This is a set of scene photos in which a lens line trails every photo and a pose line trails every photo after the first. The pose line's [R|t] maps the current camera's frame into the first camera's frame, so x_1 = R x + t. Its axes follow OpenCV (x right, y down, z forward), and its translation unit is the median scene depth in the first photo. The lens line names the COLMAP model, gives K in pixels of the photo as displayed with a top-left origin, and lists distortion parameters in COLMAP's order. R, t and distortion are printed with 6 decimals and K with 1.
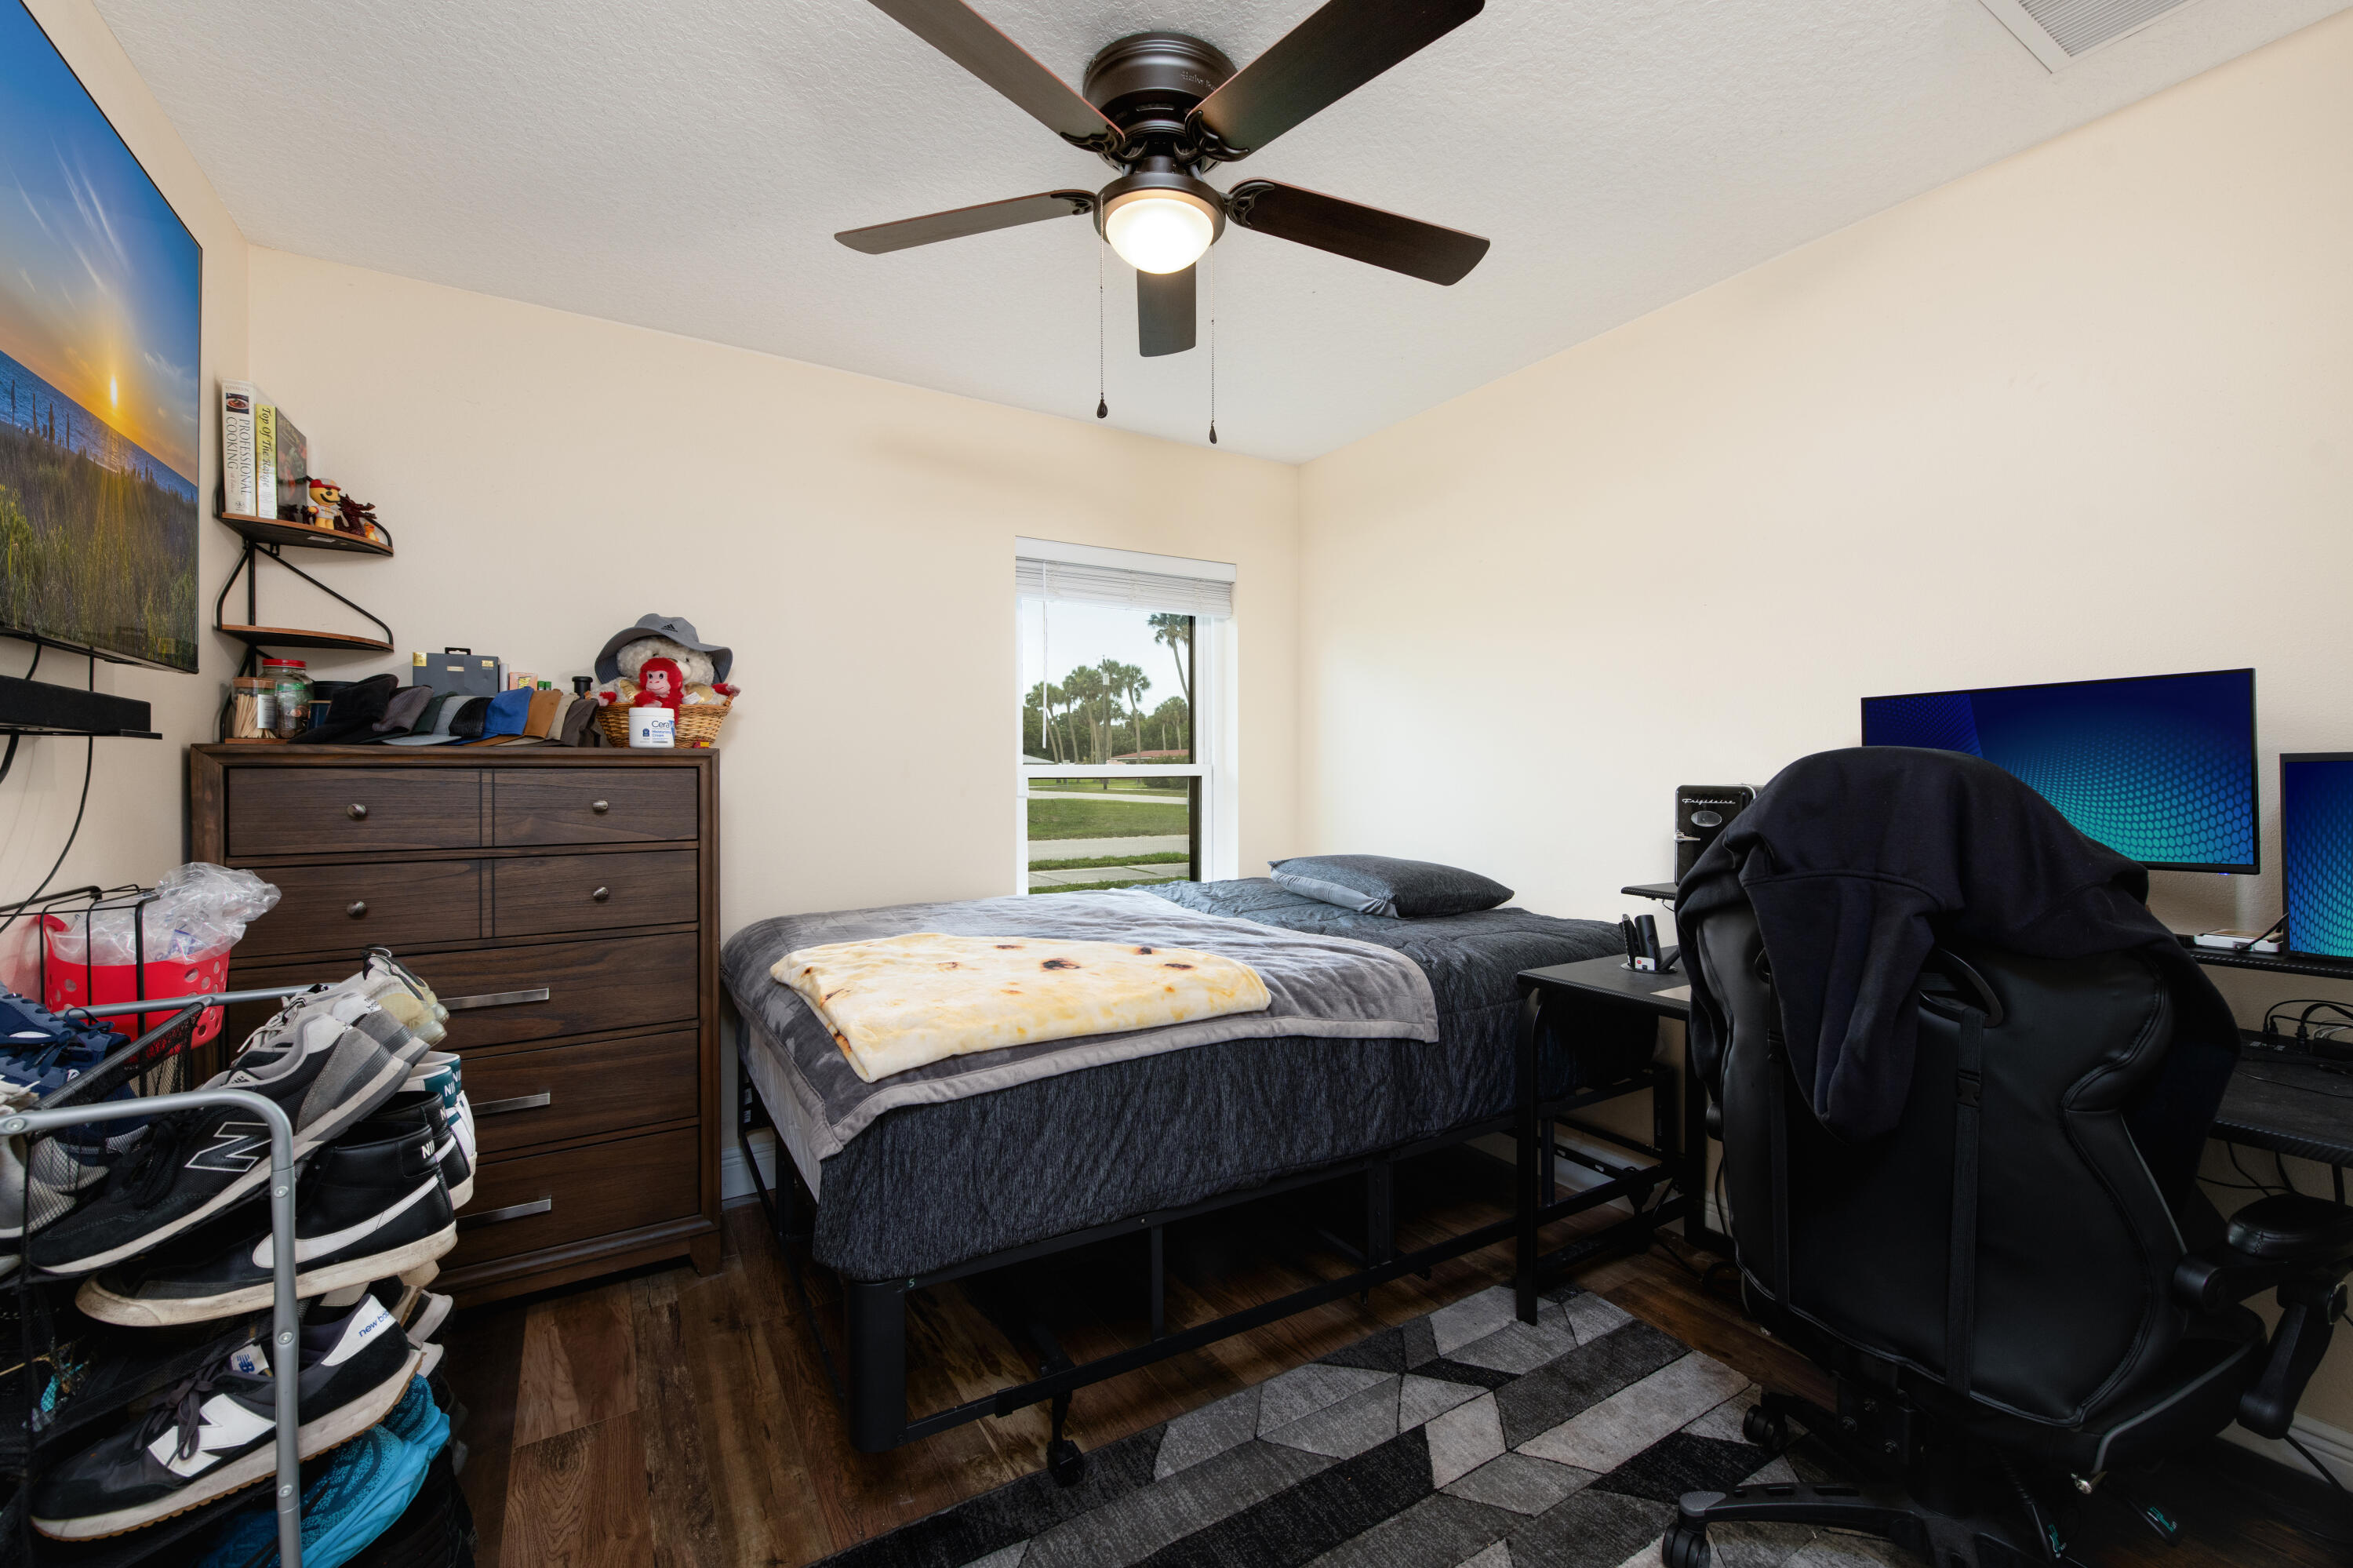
lens RADIAL K [[941.3, 0, 1176.4], [0, 941.3, 777.7], [0, 0, 1]] dist [0.008351, -0.000100]
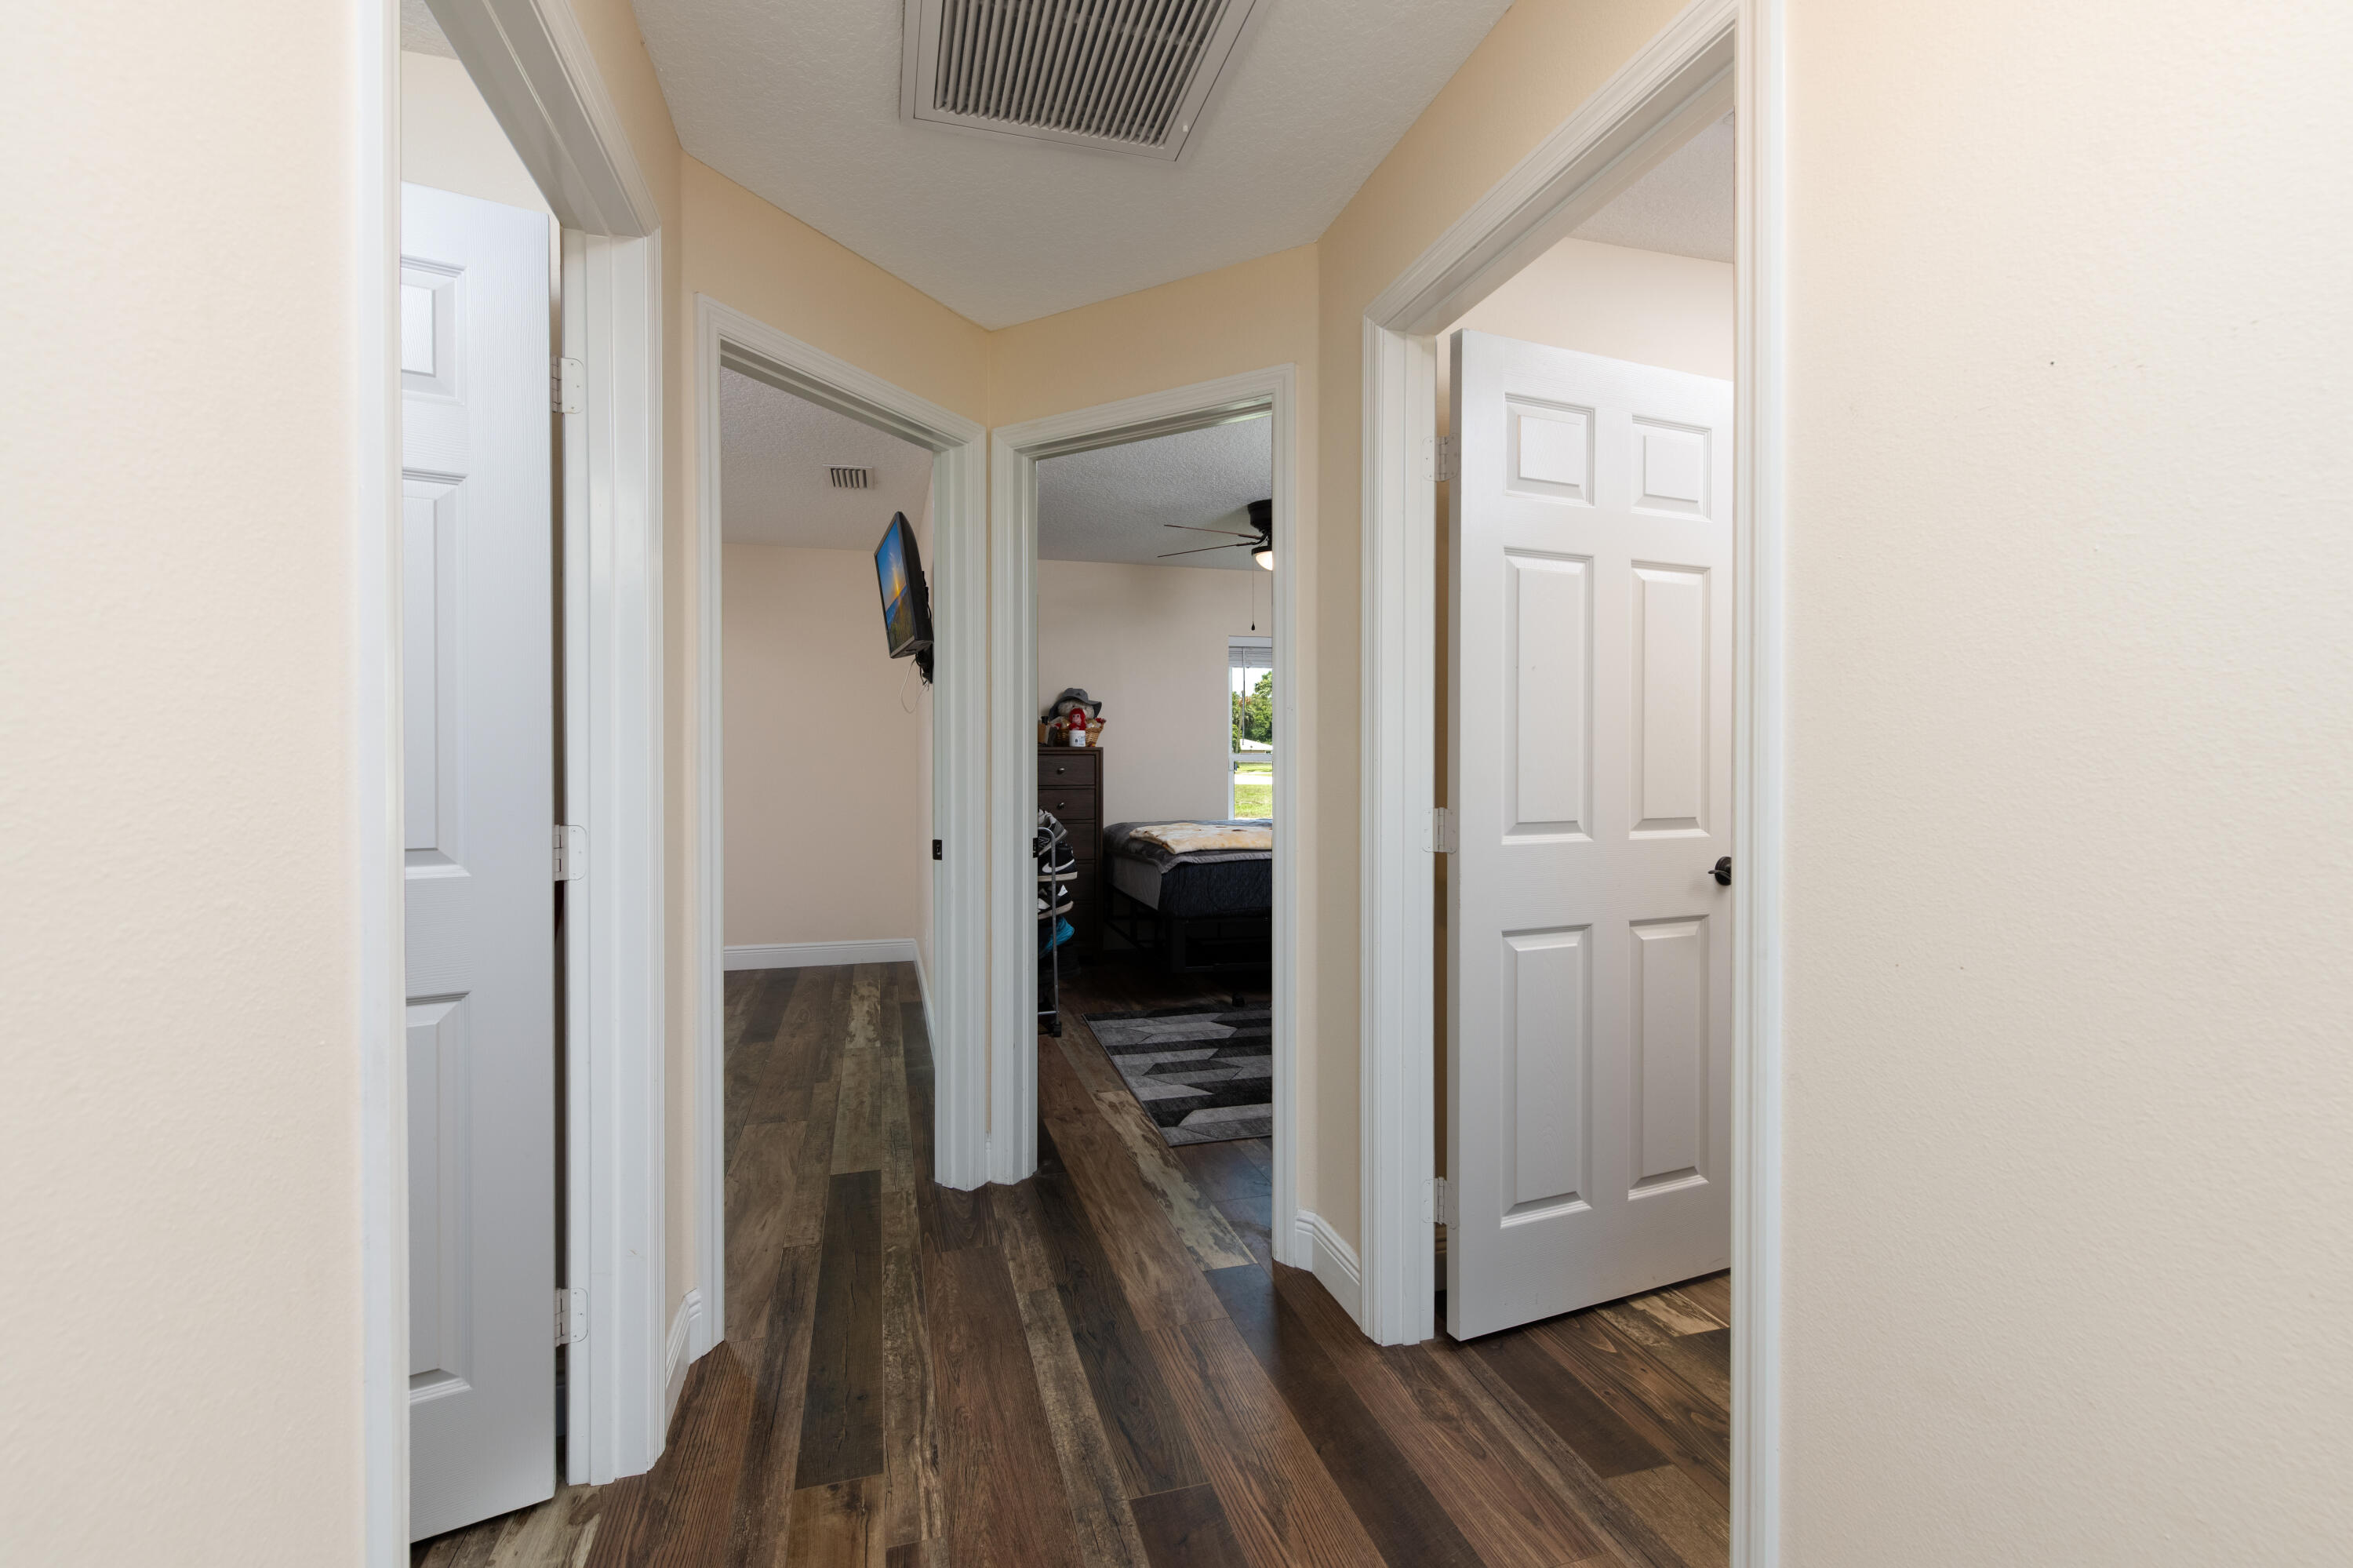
lens RADIAL K [[941.3, 0, 1178.9], [0, 941.3, 770.9], [0, 0, 1]] dist [0.008351, -0.000100]
pose [[0.971963, 0.007569, -0.235013, 0.260511], [-0.006549, 0.999965, 0.005120, 0.015754], [0.235044, -0.003437, 0.971979, -1.265605]]
